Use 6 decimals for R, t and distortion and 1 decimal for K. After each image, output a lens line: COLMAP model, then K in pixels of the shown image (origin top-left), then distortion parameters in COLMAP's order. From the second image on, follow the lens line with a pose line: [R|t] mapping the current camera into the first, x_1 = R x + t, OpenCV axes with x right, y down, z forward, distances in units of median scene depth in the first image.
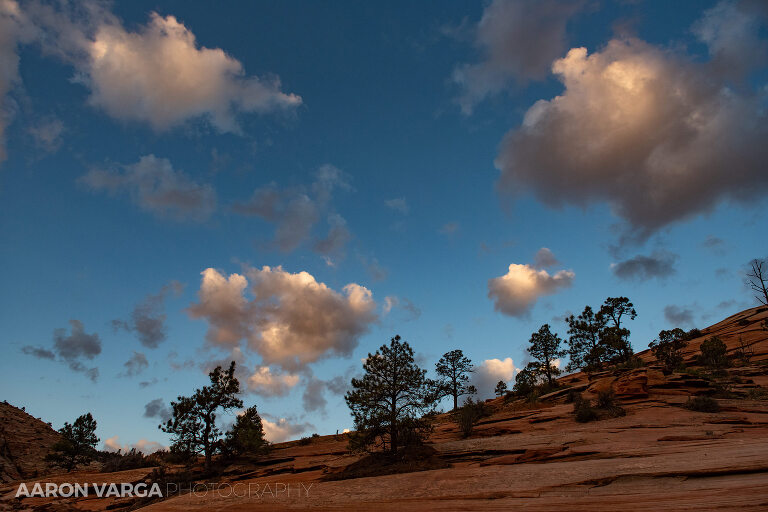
lens RADIAL K [[504.2, 0, 375.3], [0, 504.2, 259.5], [0, 0, 1]] dist [0.007362, -0.004414]
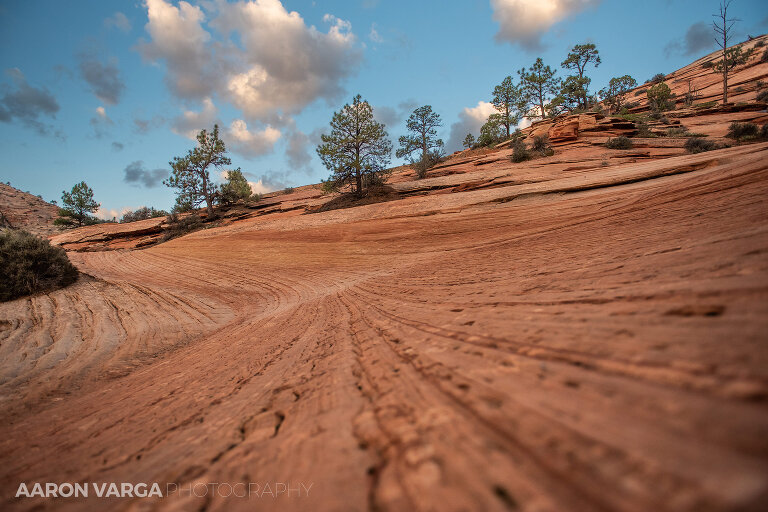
lens RADIAL K [[504.2, 0, 375.3], [0, 504.2, 259.5], [0, 0, 1]] dist [0.007362, -0.004414]
pose [[0.998212, -0.052606, 0.028372, 0.025874], [0.034156, 0.891628, 0.451479, -0.026377], [-0.049047, -0.449703, 0.891831, -0.159622]]
